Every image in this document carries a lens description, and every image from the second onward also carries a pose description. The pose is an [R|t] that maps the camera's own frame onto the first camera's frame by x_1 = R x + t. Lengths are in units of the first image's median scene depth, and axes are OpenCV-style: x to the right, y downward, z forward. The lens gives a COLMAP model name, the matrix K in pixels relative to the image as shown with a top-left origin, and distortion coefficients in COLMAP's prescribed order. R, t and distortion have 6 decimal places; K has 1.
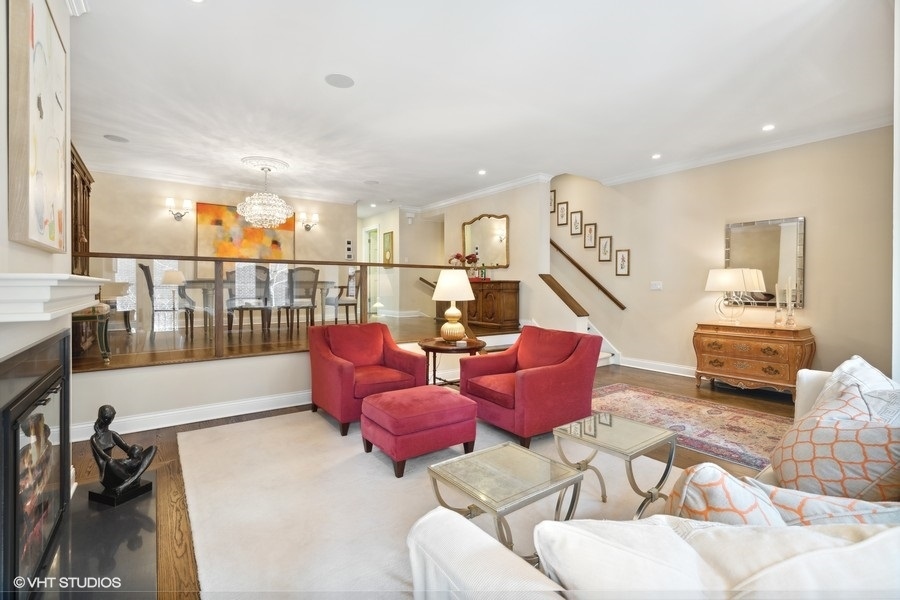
lens RADIAL K [[409.9, 0, 448.7], [0, 409.9, 290.8], [0, 0, 1]] dist [-0.007922, -0.000270]
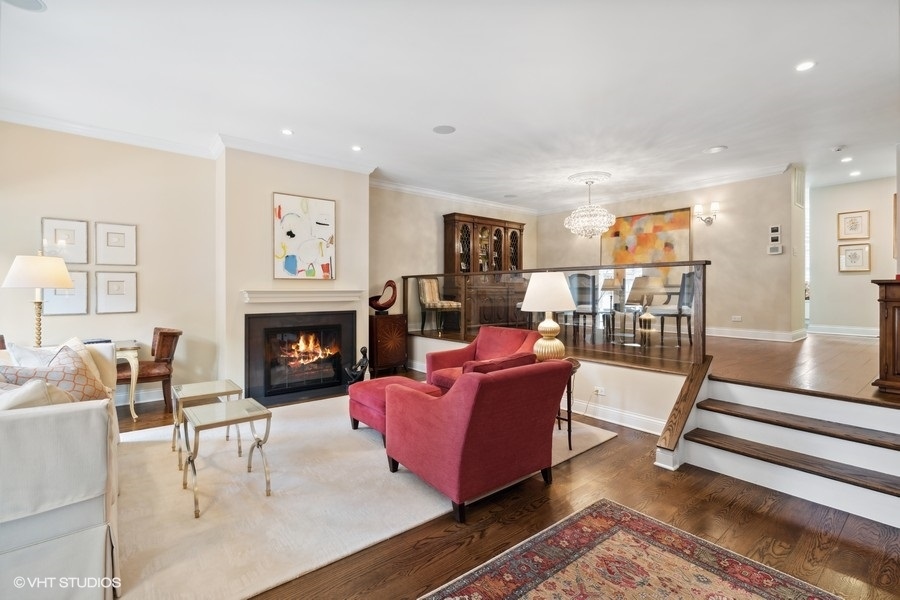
lens RADIAL K [[406.6, 0, 446.8], [0, 406.6, 295.6], [0, 0, 1]] dist [-0.004079, 0.000376]
pose [[0.042782, 0.010332, -0.999031, 0.578174], [-0.009708, 0.999904, 0.009925, -0.009304], [0.999037, 0.009274, 0.042879, 0.563091]]
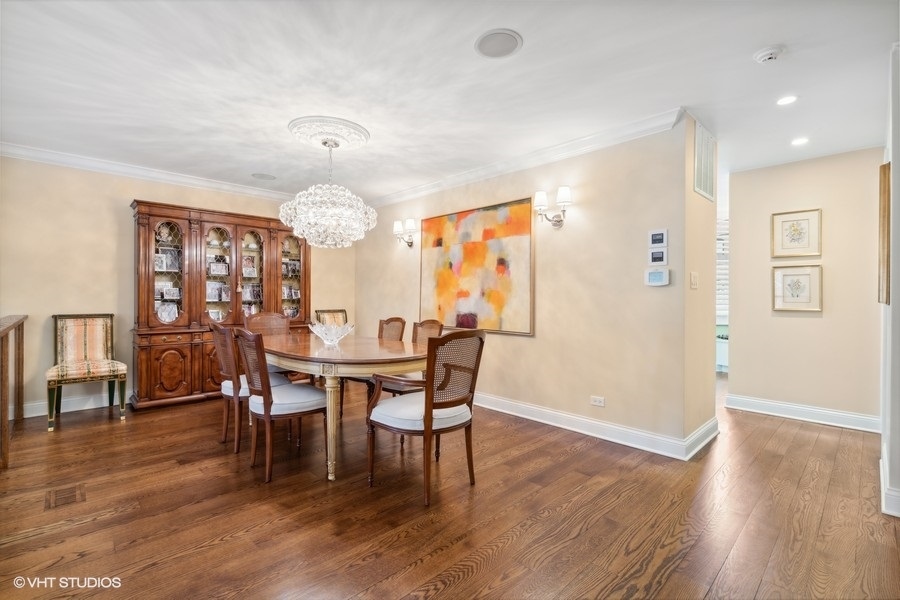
lens RADIAL K [[406.6, 0, 447.9], [0, 406.6, 303.8], [0, 0, 1]] dist [-0.004079, 0.000376]
pose [[0.131326, 0.016223, -0.991206, 0.121352], [-0.013474, 0.999803, 0.014578, -0.085378], [0.991248, 0.011441, 0.131519, 1.049220]]
